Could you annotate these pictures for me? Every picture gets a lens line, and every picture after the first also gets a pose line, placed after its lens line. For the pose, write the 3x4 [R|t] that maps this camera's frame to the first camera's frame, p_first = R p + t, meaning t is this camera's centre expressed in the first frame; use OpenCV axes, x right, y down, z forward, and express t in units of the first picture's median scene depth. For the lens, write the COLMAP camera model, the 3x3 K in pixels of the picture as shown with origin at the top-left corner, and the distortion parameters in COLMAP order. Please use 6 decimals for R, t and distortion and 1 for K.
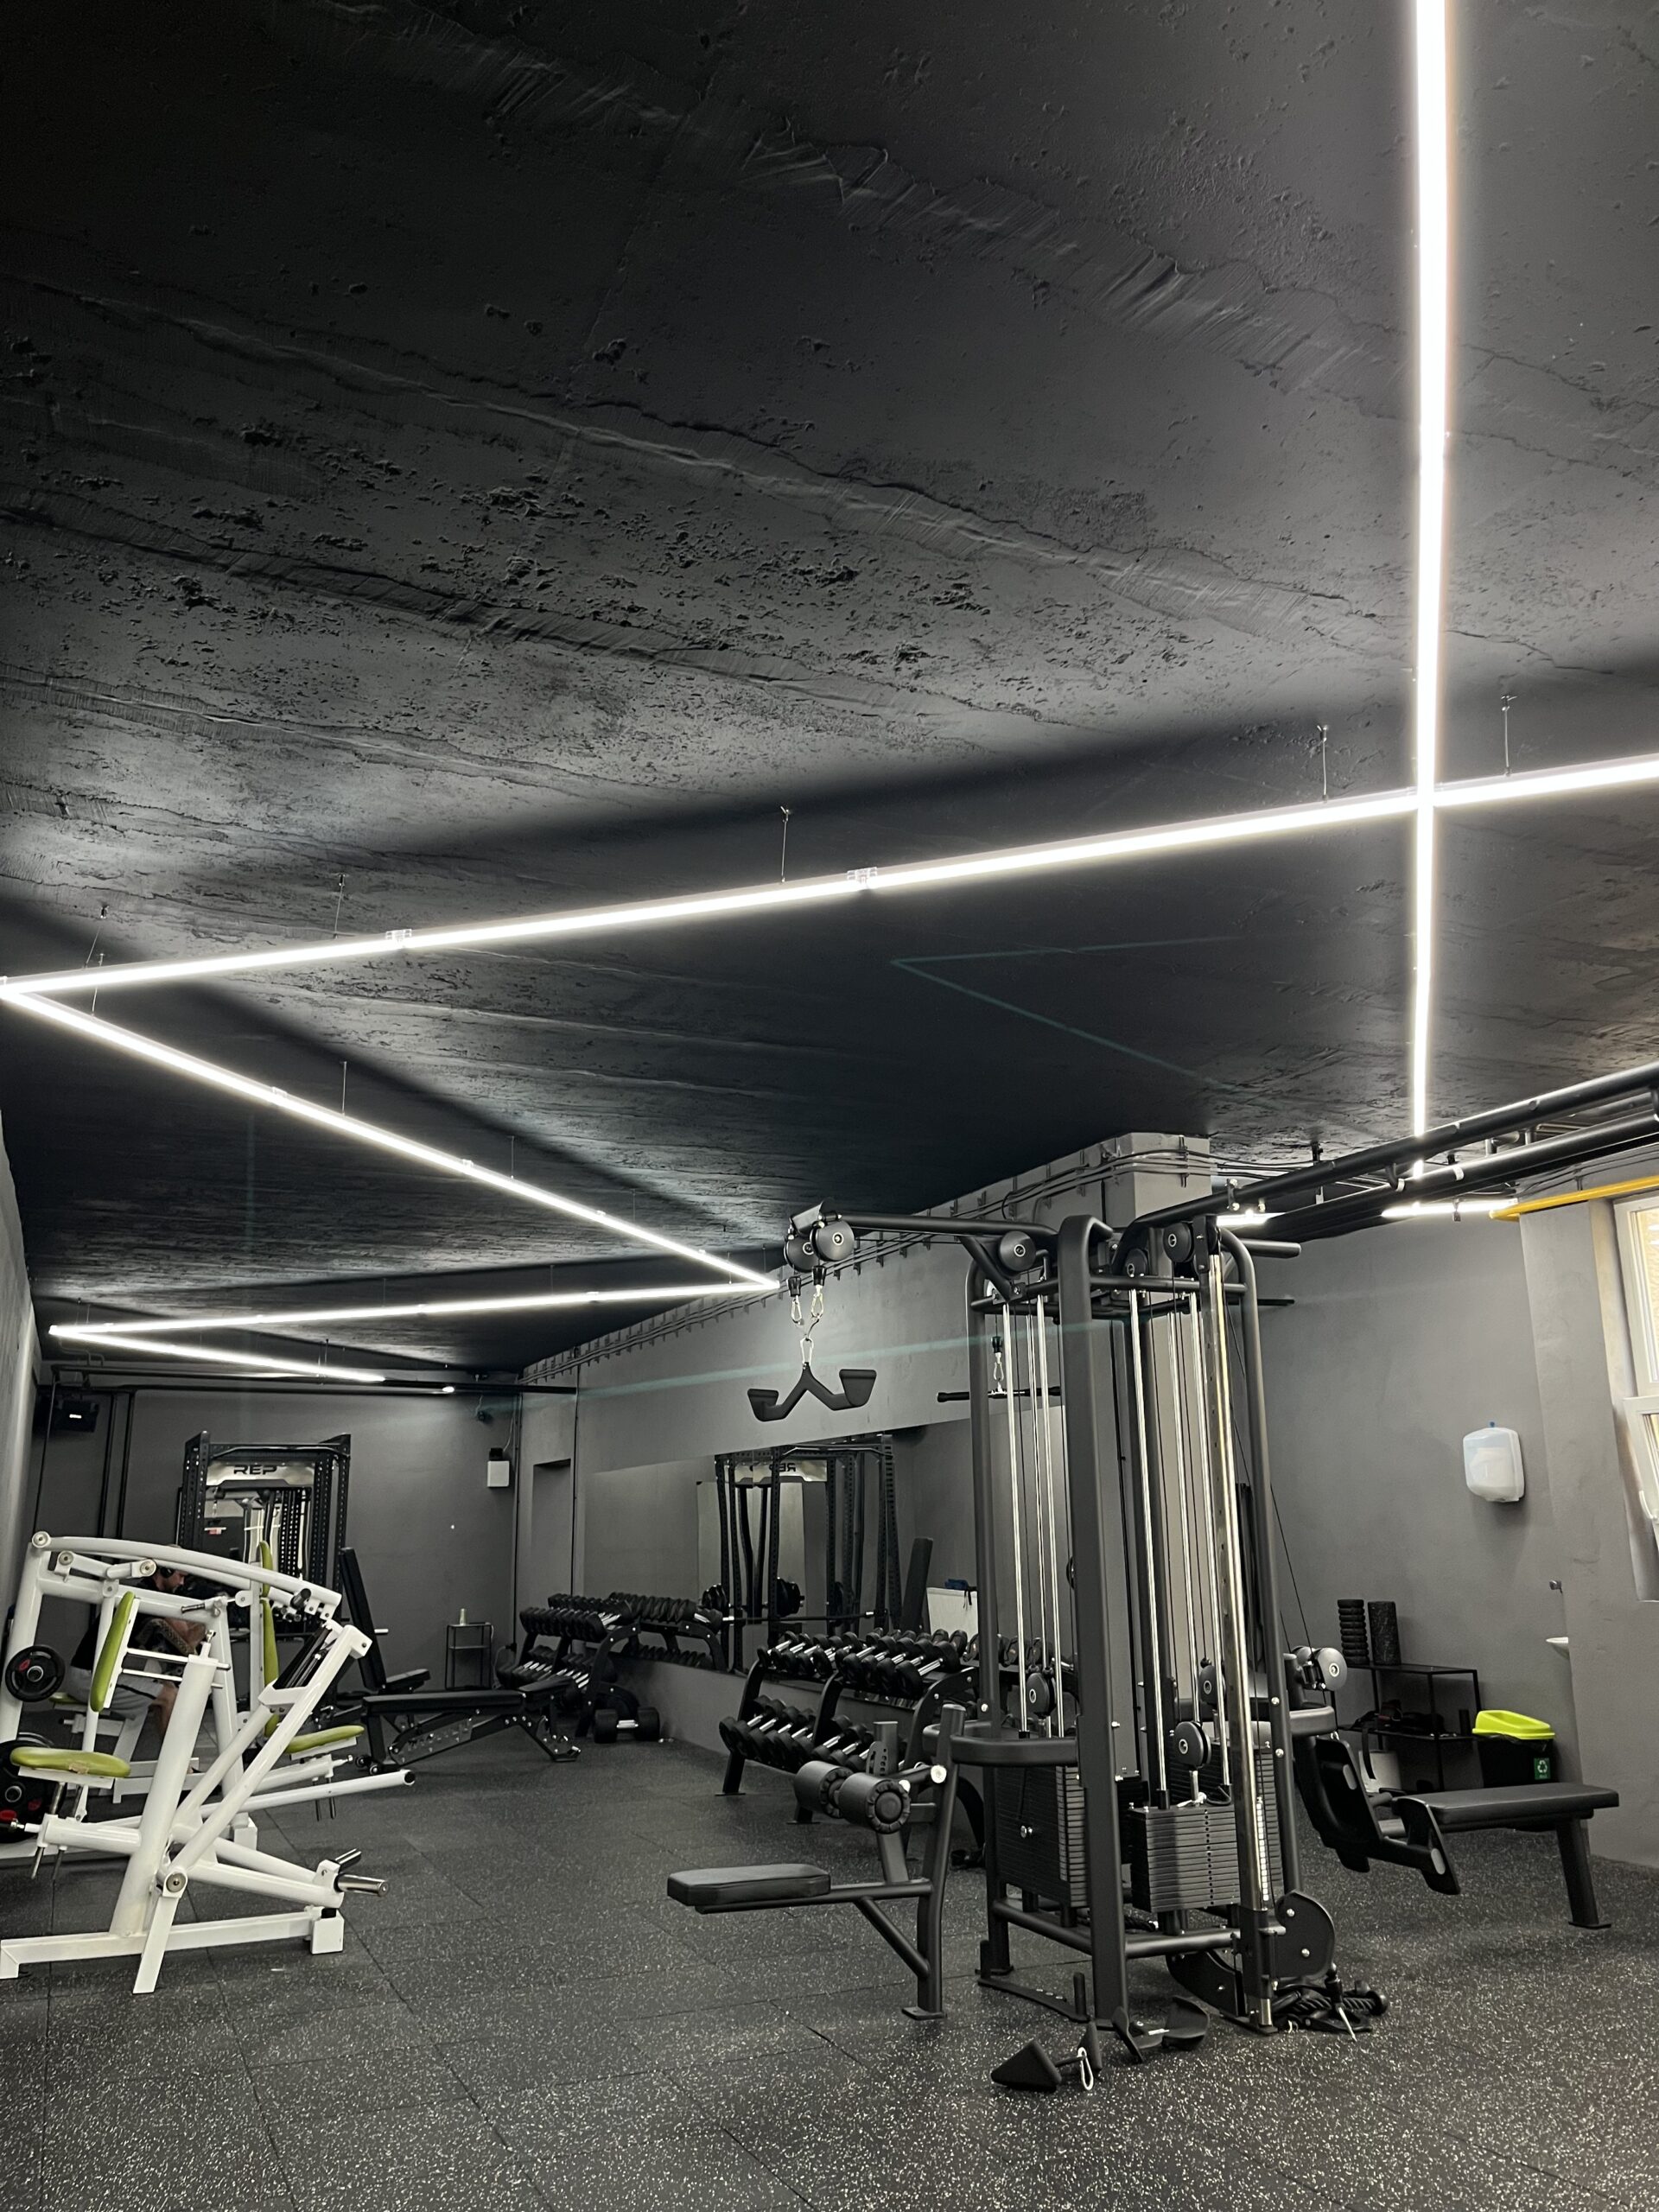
lens RADIAL K [[1682.1, 0, 813.9], [0, 1682.1, 1116.5], [0, 0, 1]] dist [0.065777, -0.085206]
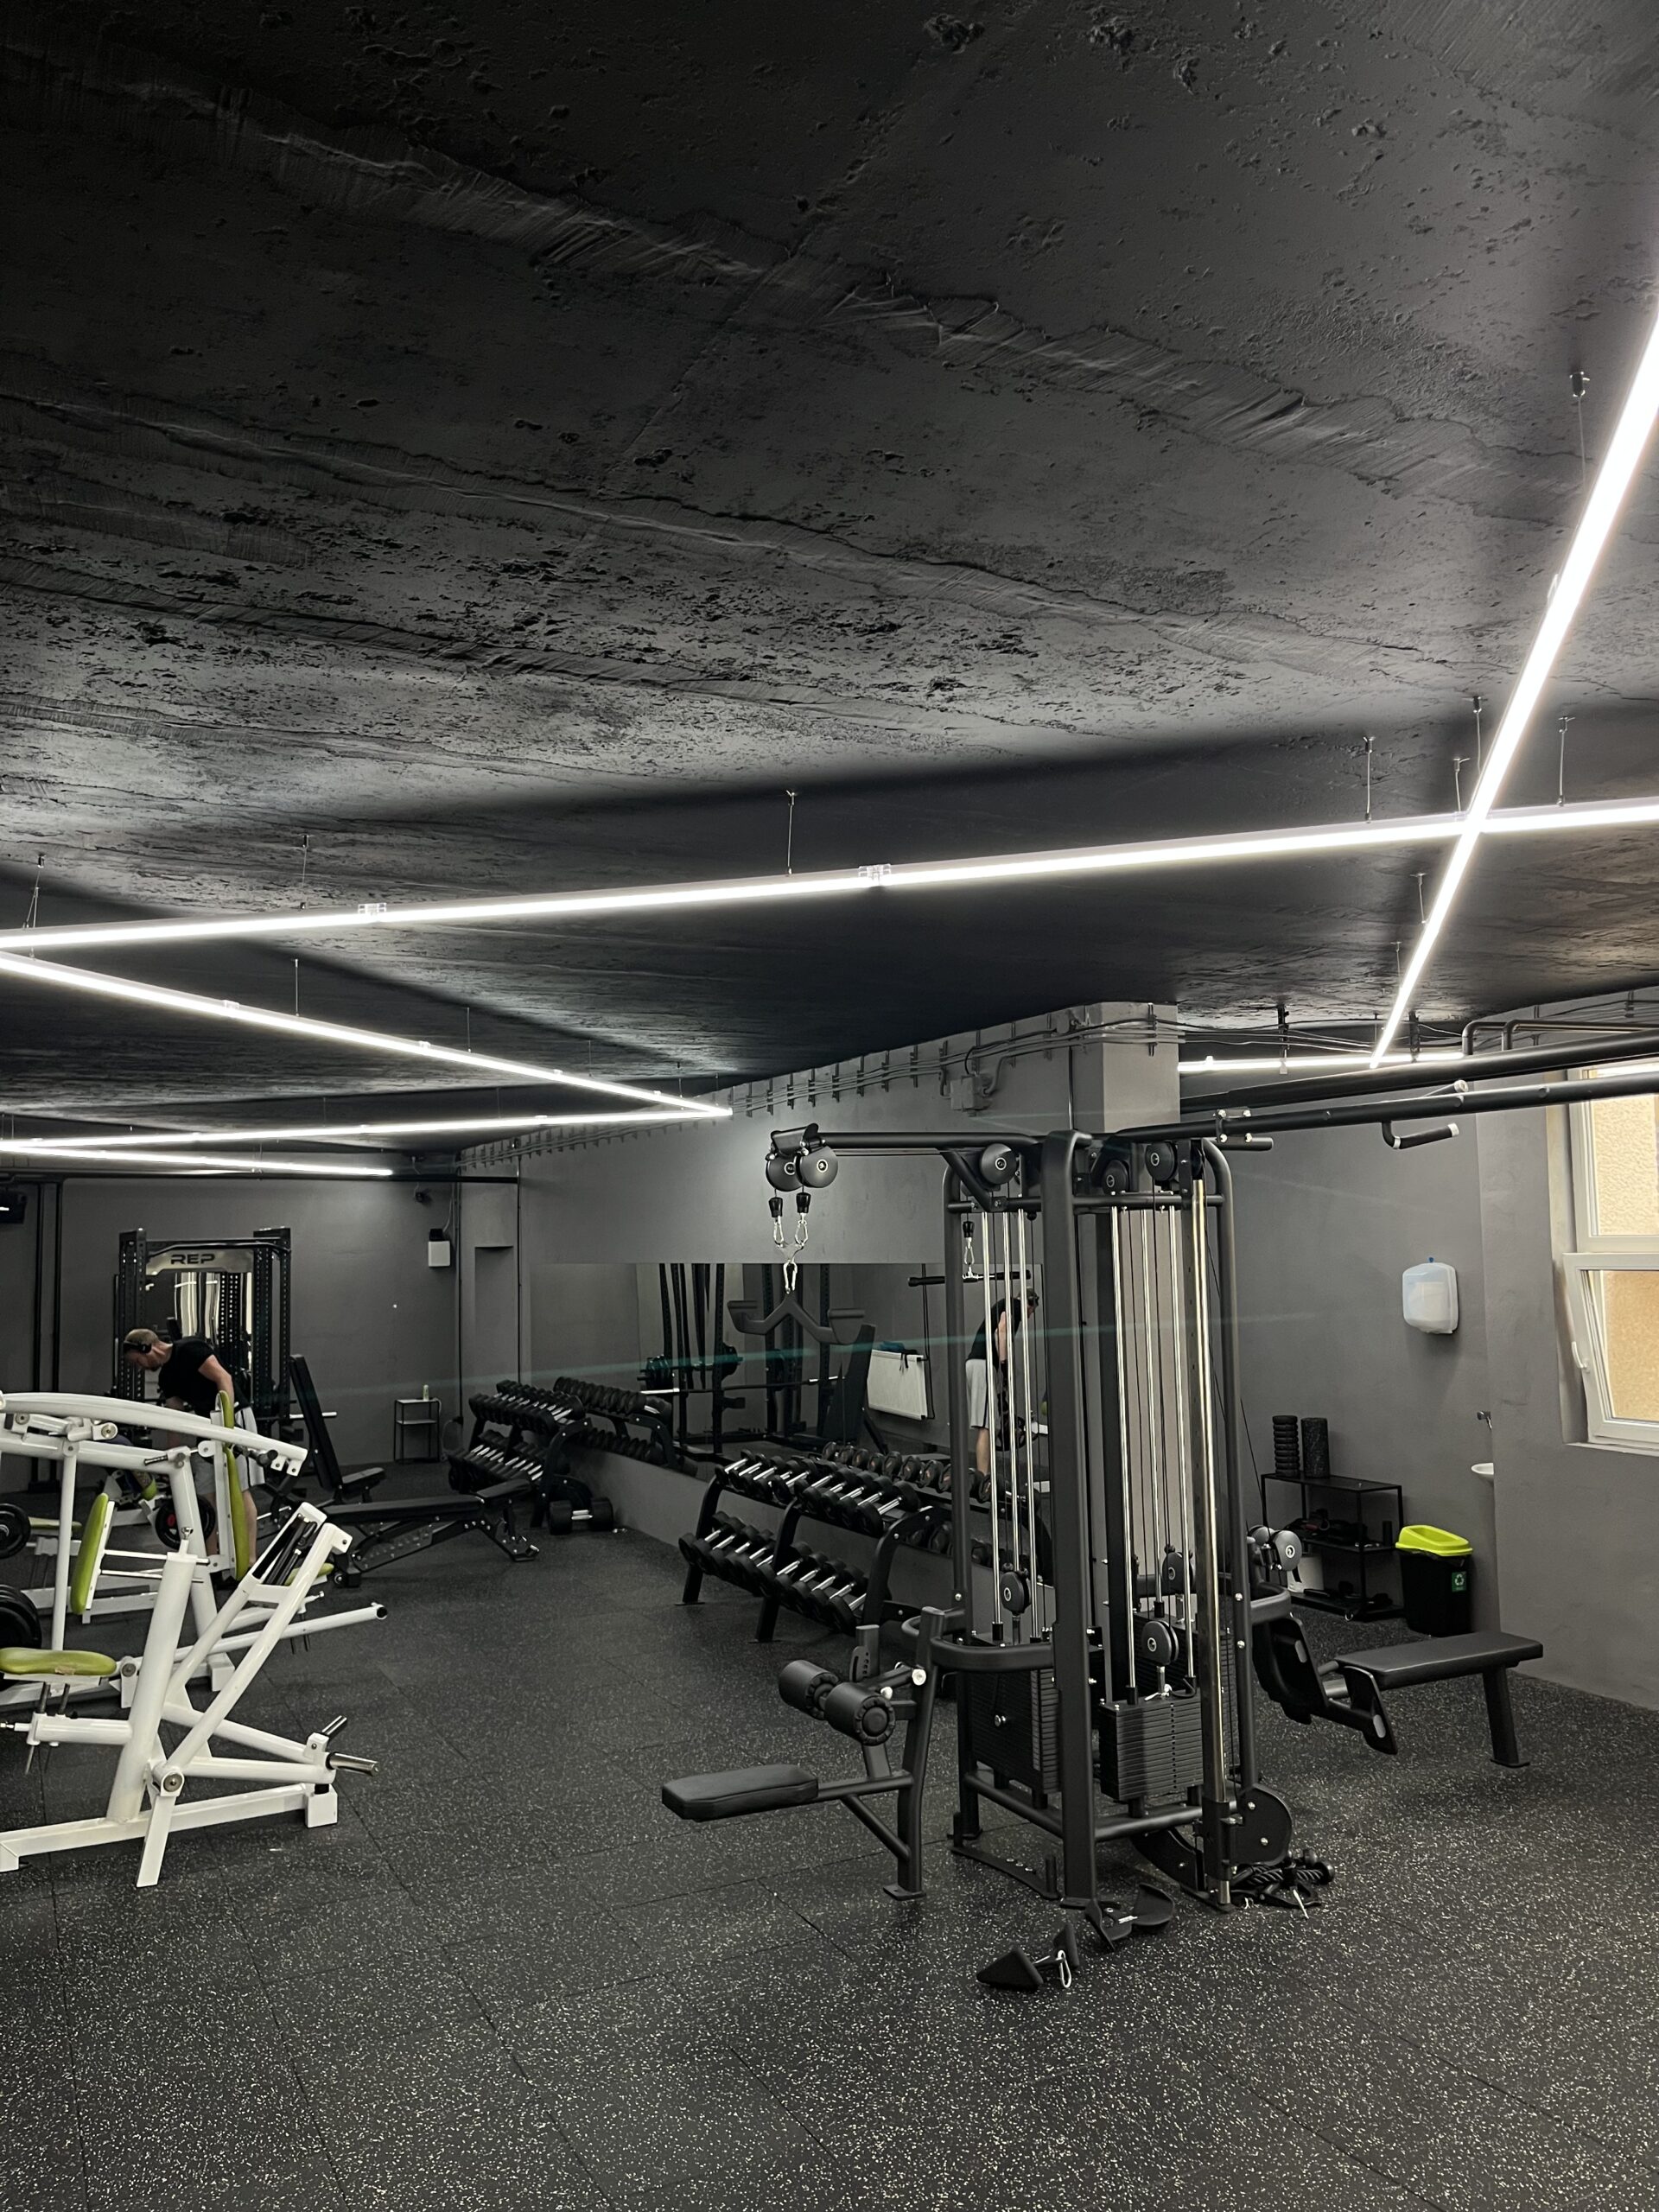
lens RADIAL K [[1683.9, 0, 829.5], [0, 1683.9, 1106.0], [0, 0, 1]] dist [0.058383, -0.066901]
pose [[0.998310, -0.005889, 0.057813, -0.040682], [-0.003607, 0.986653, 0.162797, -0.130698], [-0.058000, -0.162731, 0.984964, 0.037817]]
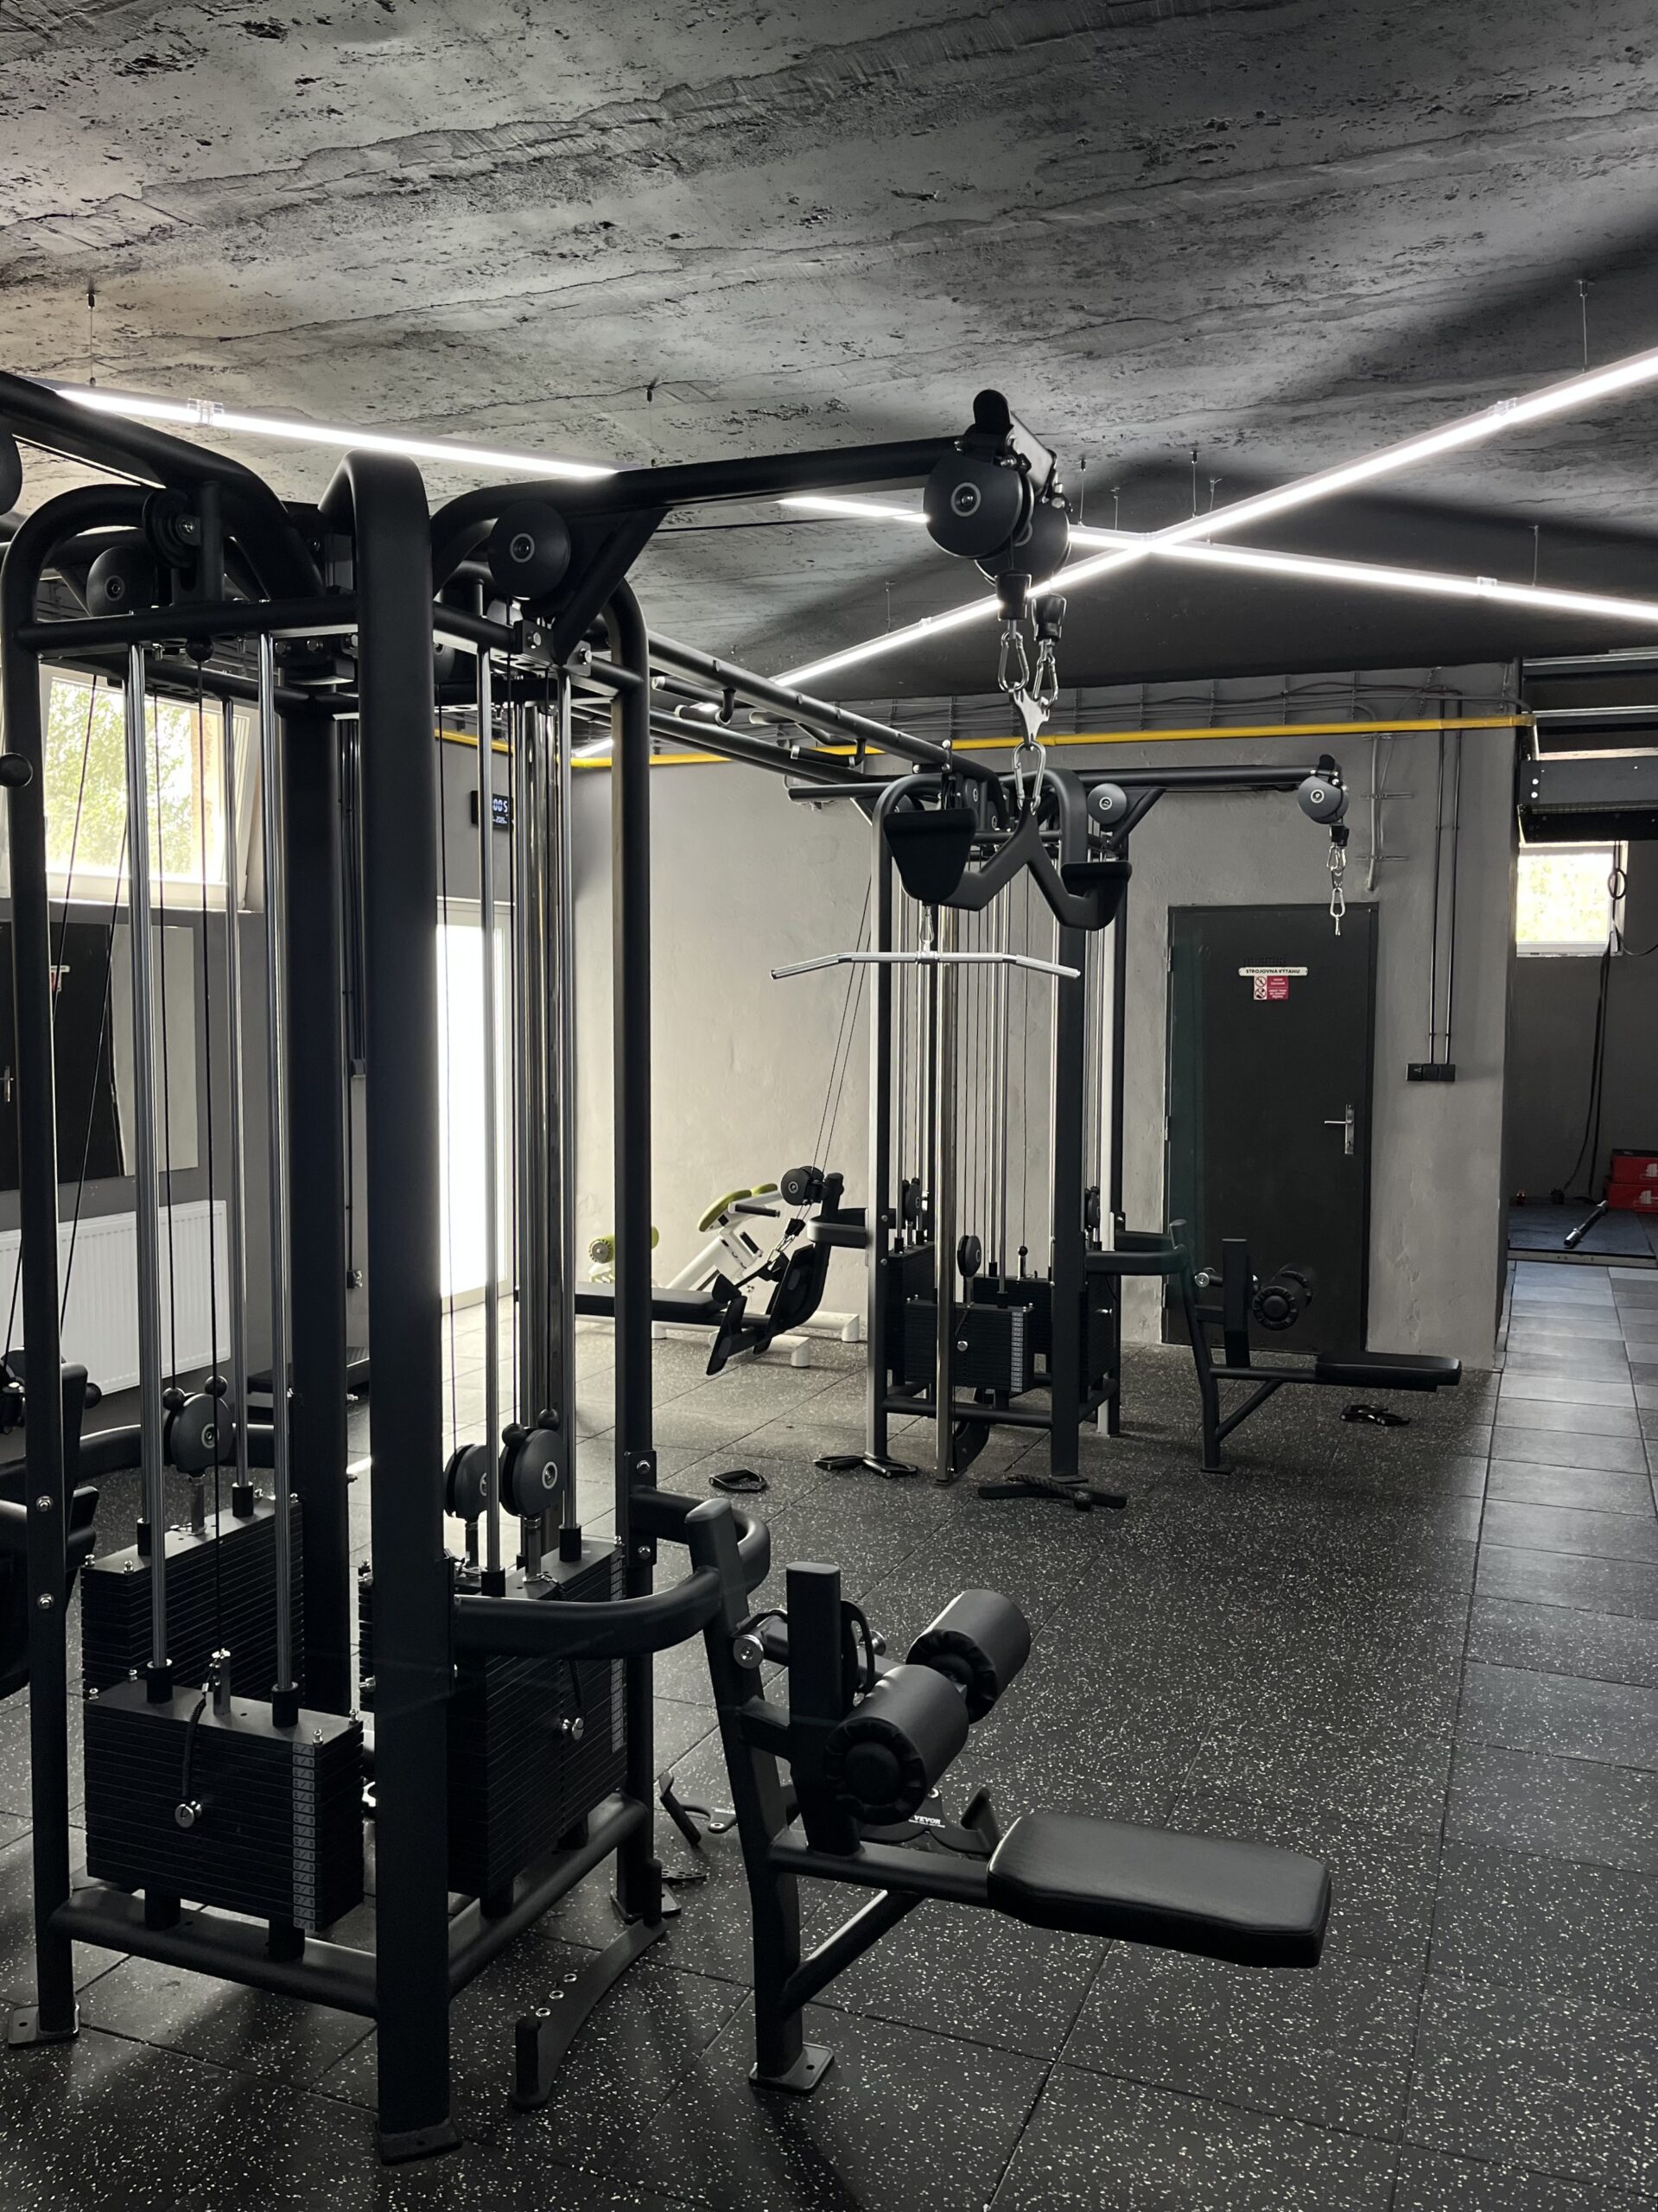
lens RADIAL K [[1766.5, 0, 845.6], [0, 1766.5, 1108.3], [0, 0, 1]] dist [0.052990, -0.081057]
pose [[-0.711963, -0.037897, 0.701194, -0.315355], [-0.166137, 0.979284, -0.115761, 0.307532], [-0.682281, -0.198912, -0.703510, 1.438948]]
